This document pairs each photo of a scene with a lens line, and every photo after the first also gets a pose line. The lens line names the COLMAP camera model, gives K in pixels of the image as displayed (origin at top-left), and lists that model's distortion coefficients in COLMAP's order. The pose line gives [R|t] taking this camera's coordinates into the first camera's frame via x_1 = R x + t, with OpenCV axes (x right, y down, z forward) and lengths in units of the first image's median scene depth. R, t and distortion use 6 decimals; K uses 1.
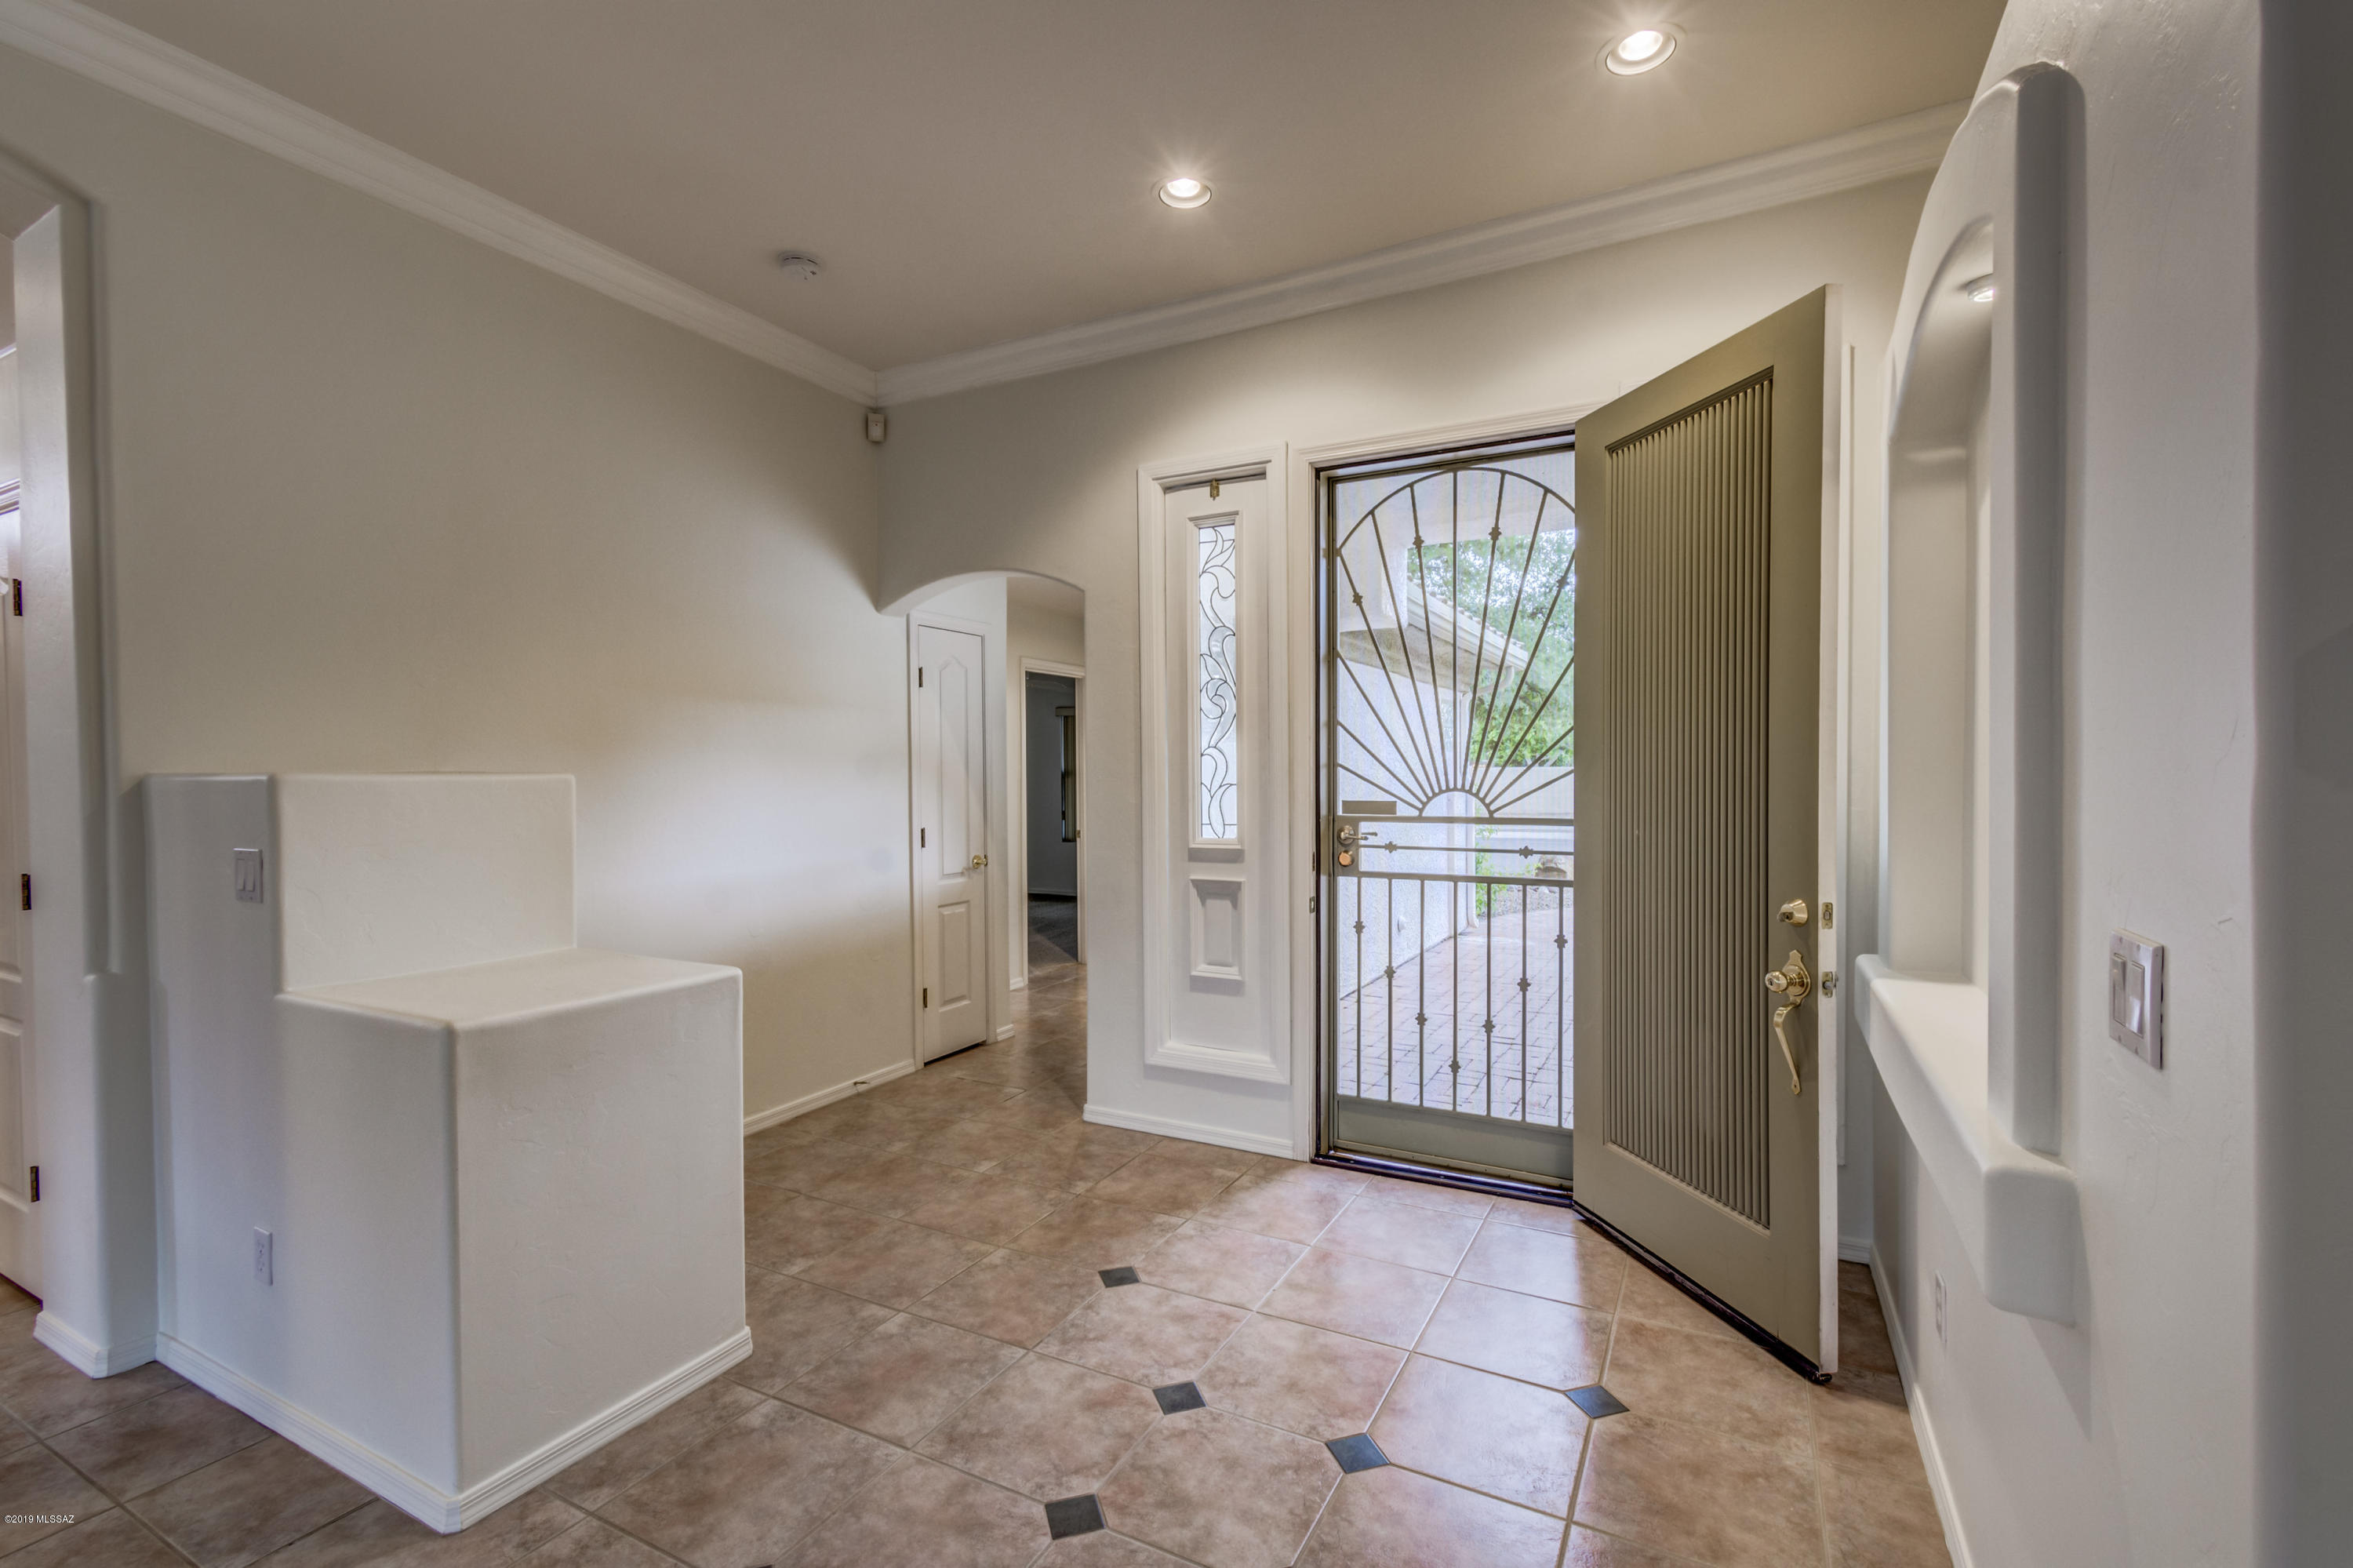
lens RADIAL K [[1033.2, 0, 1177.9], [0, 1033.2, 797.5], [0, 0, 1]] dist [0.021881, -0.007770]
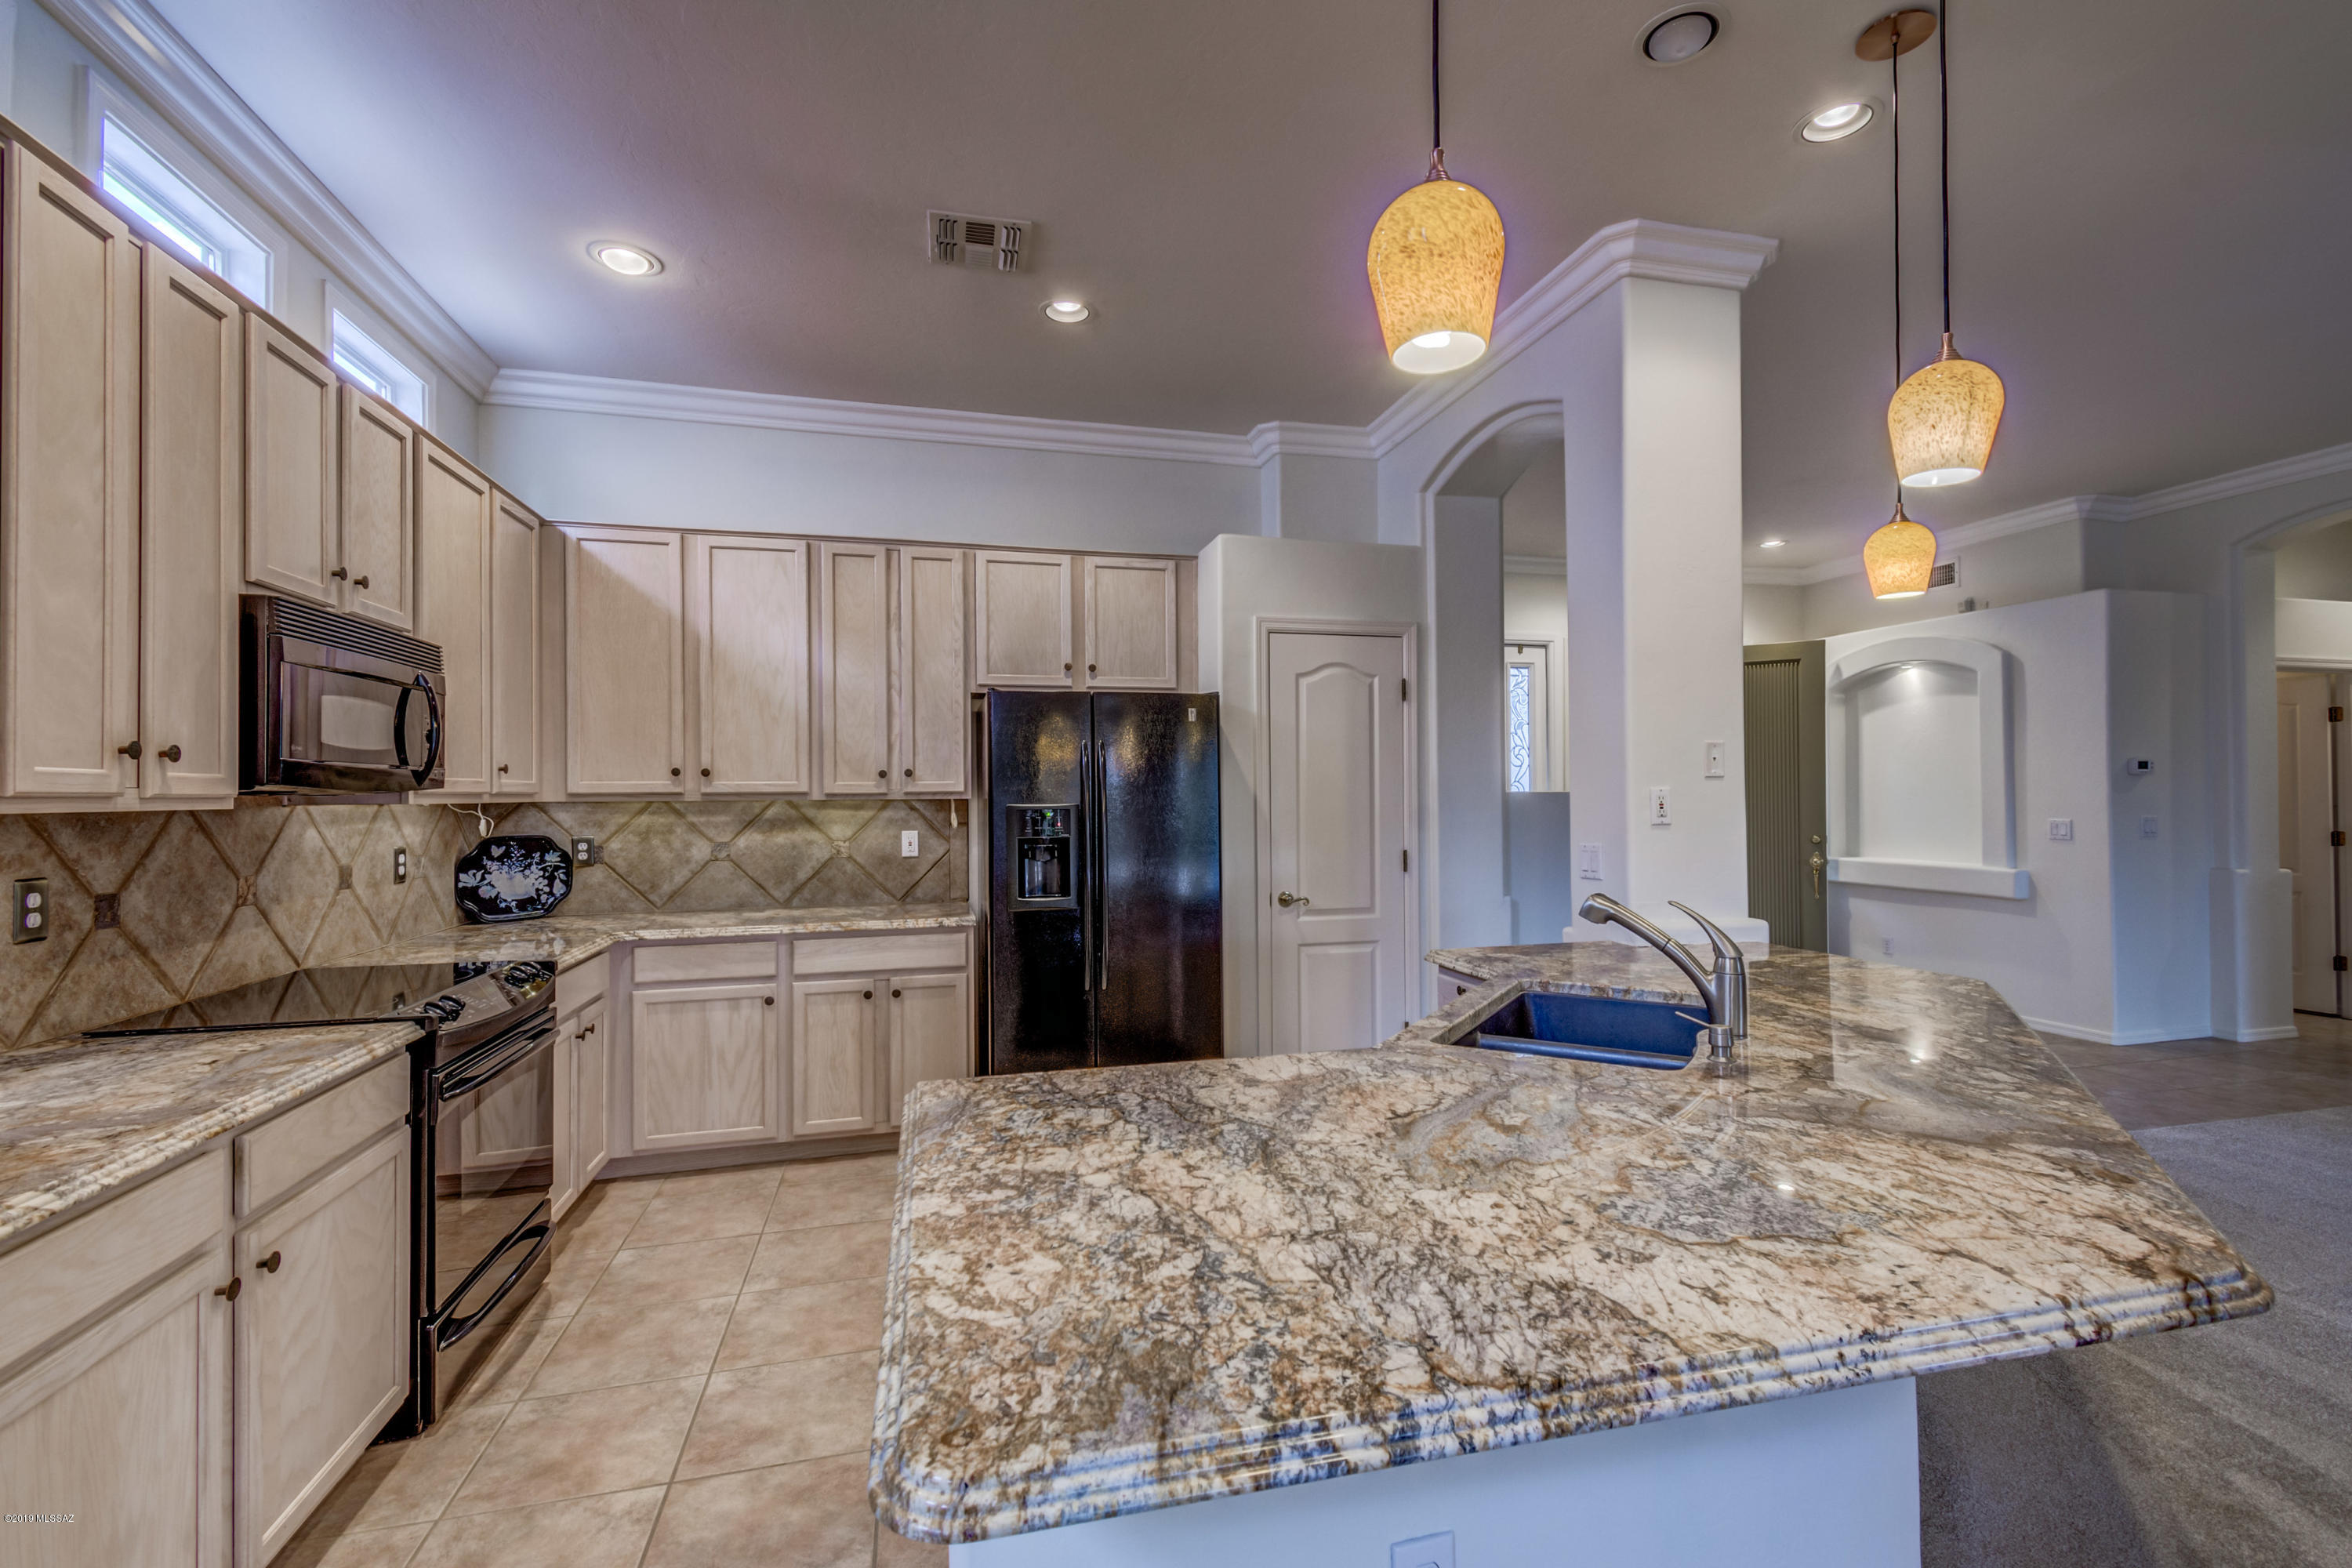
lens RADIAL K [[1032.8, 0, 1186.3], [0, 1032.8, 784.2], [0, 0, 1]] dist [0.021881, -0.007770]
pose [[0.734837, 0.011033, 0.678154, -1.787384], [0.015438, 0.999337, -0.032986, 0.011299], [-0.678068, 0.034709, 0.734179, 0.000403]]
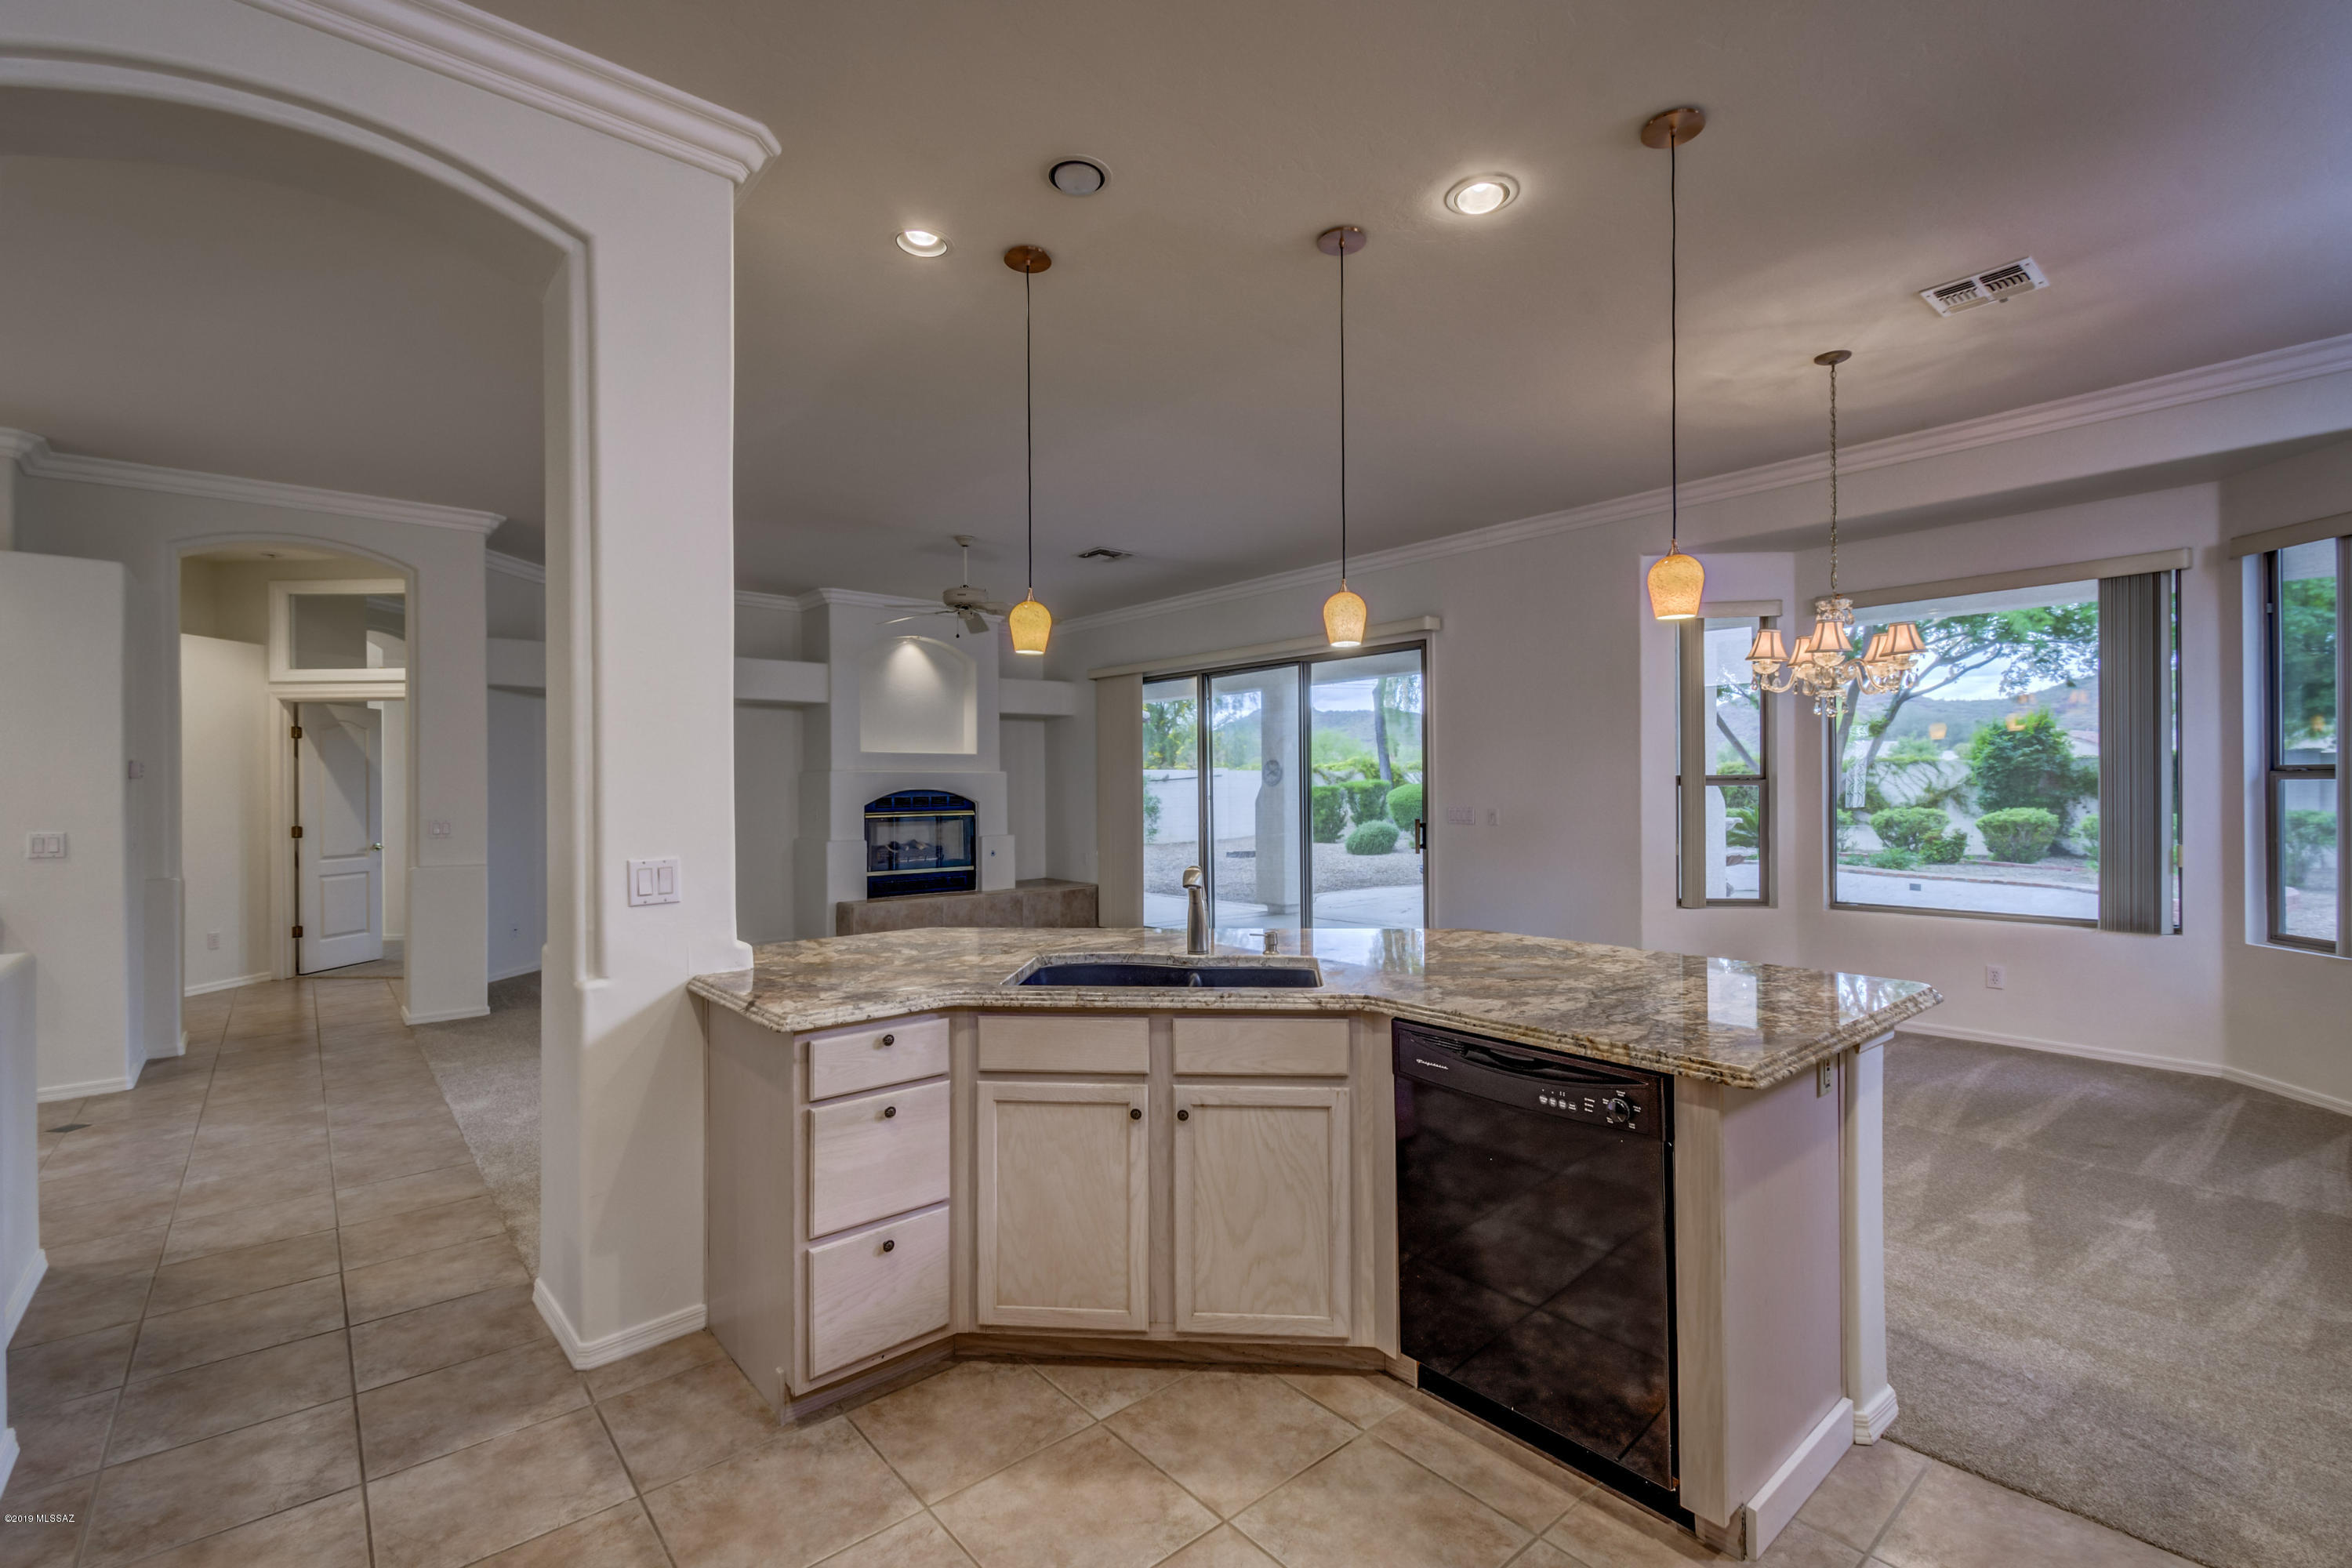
lens RADIAL K [[1032.8, 0, 1188.5], [0, 1032.8, 784.9], [0, 0, 1]] dist [0.021881, -0.007770]
pose [[-0.933842, 0.016586, 0.357302, -1.490687], [0.023074, 0.999637, 0.013901, -0.011476], [-0.356941, 0.021226, -0.933886, 0.954304]]
